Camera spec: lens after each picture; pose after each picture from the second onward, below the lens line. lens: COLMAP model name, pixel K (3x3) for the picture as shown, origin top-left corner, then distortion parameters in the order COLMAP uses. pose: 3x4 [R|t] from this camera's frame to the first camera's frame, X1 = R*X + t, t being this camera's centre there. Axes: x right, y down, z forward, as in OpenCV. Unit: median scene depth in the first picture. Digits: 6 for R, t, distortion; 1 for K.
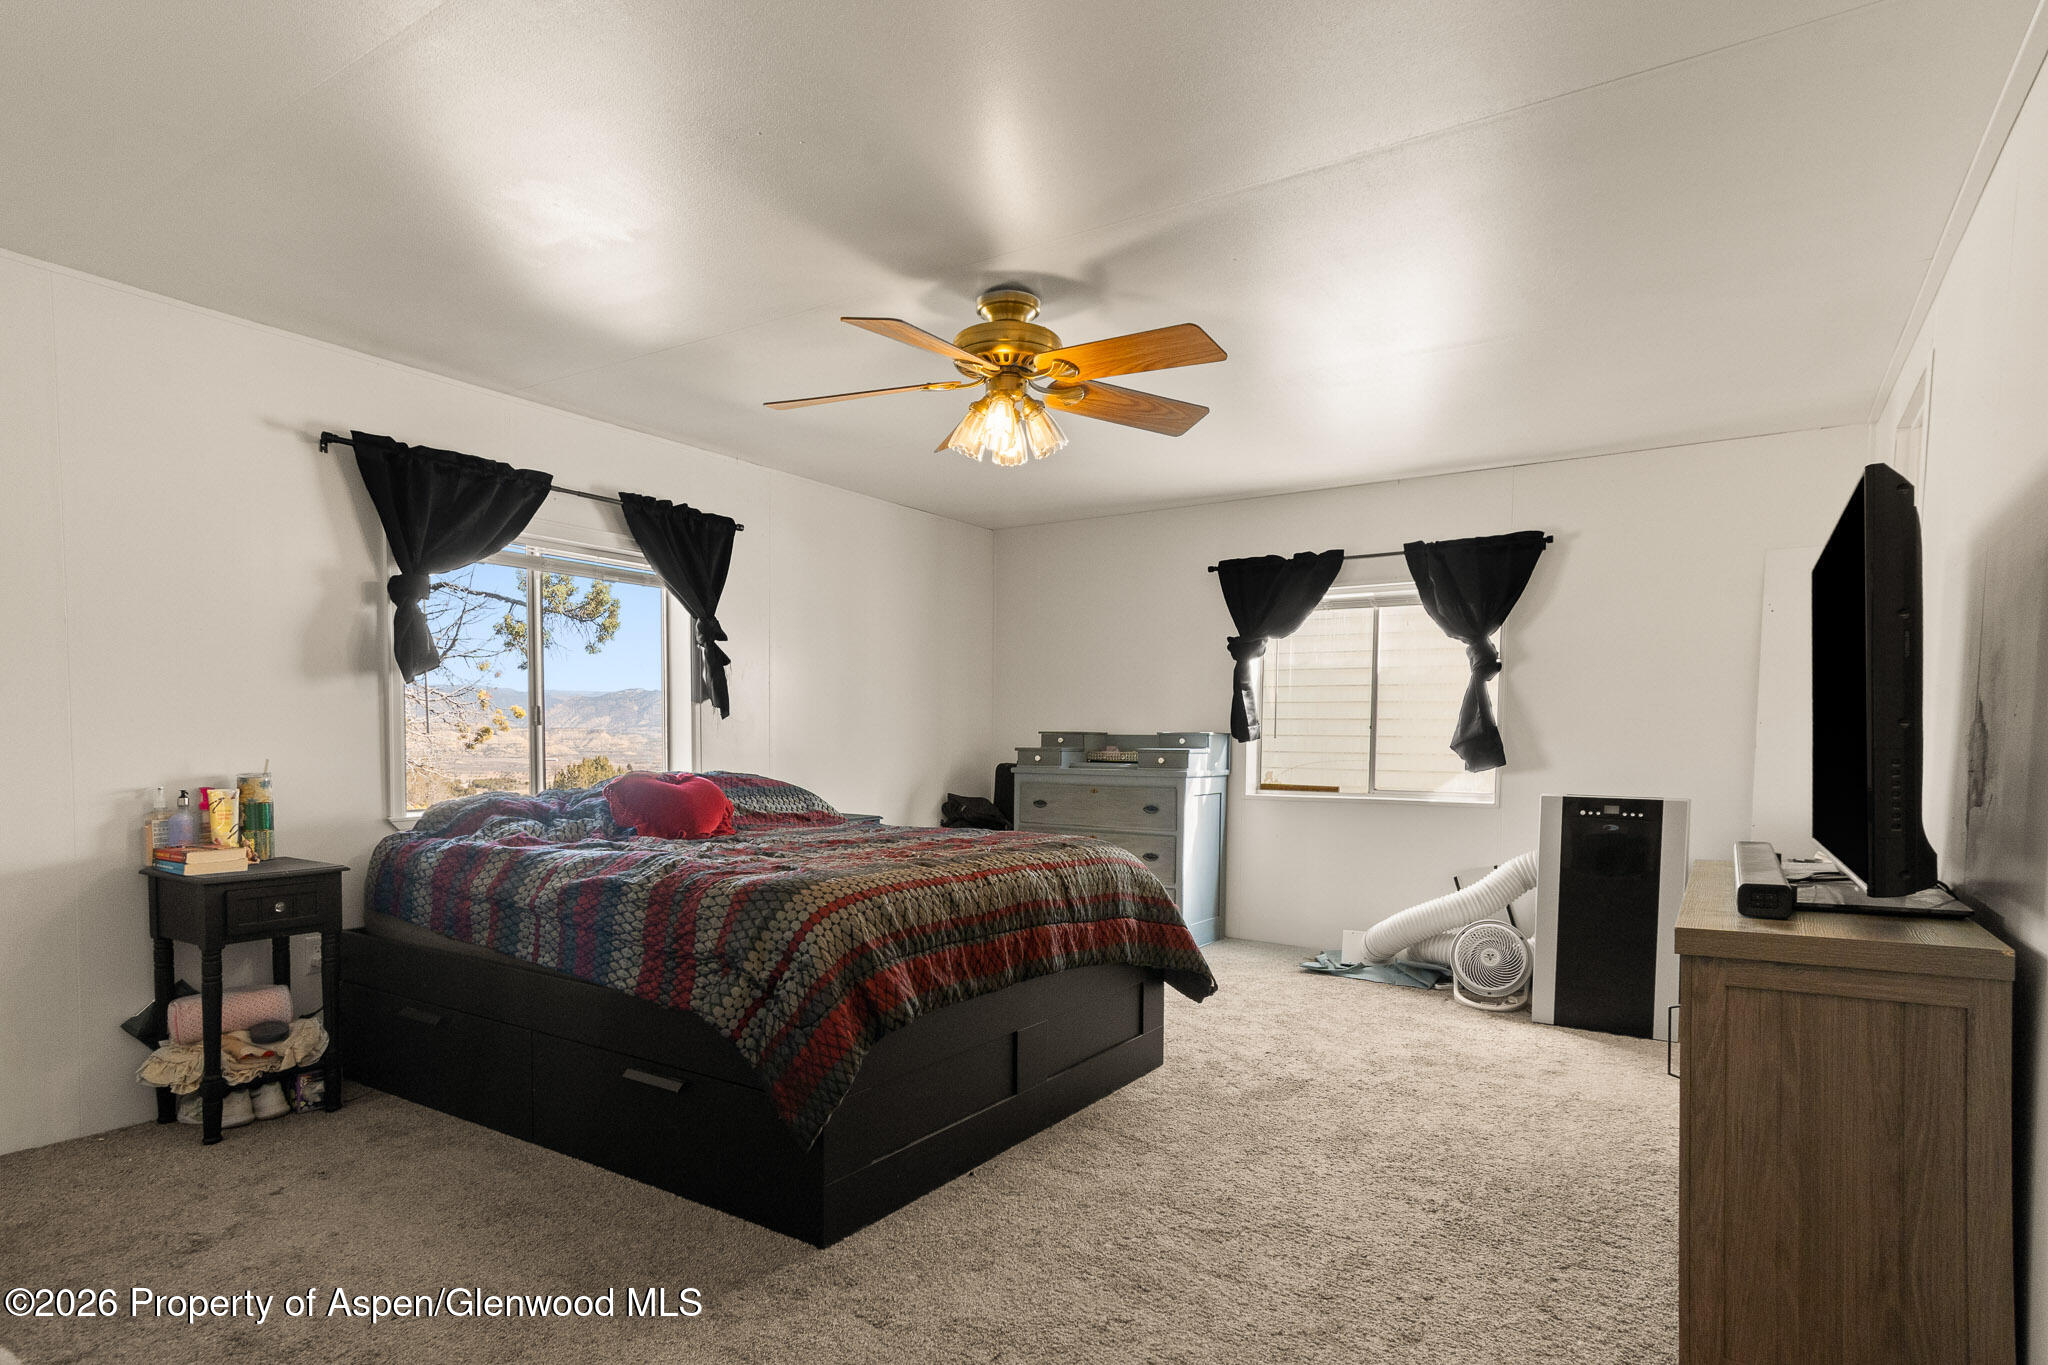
lens RADIAL K [[1097.5, 0, 1005.0], [0, 1097.5, 788.7], [0, 0, 1]] dist [-0.004682, -0.000145]
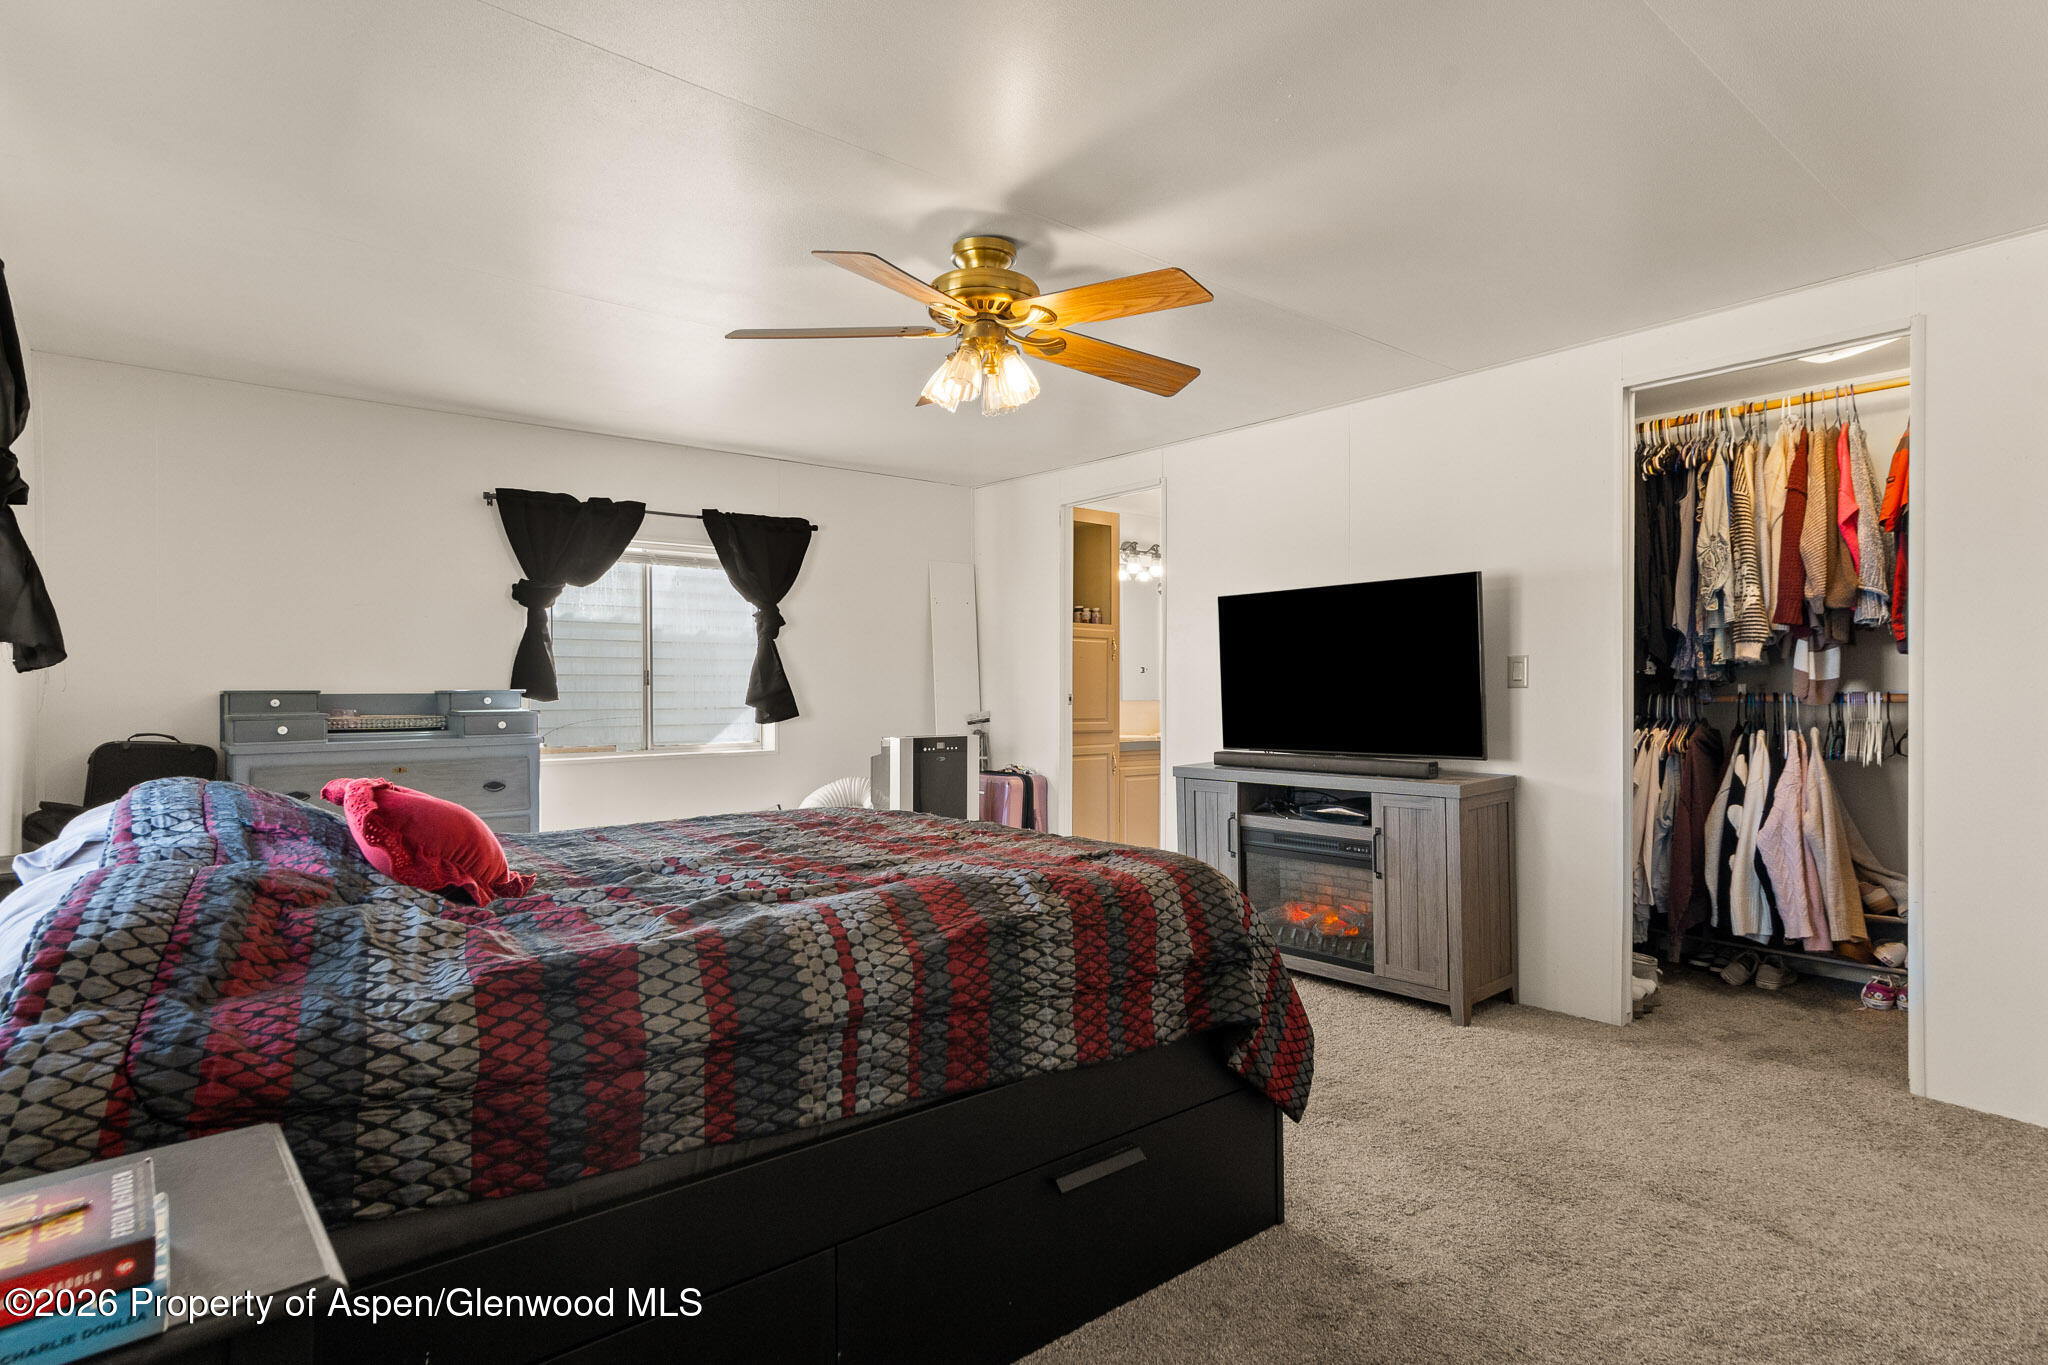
lens RADIAL K [[1052.5, 0, 1022.9], [0, 1052.5, 683.6], [0, 0, 1]] dist [0.001668, -0.004037]
pose [[0.287763, -0.004067, 0.957693, -0.521609], [0.052397, 0.998560, -0.011503, -0.028660], [-0.956267, 0.053490, 0.287561, 0.426367]]
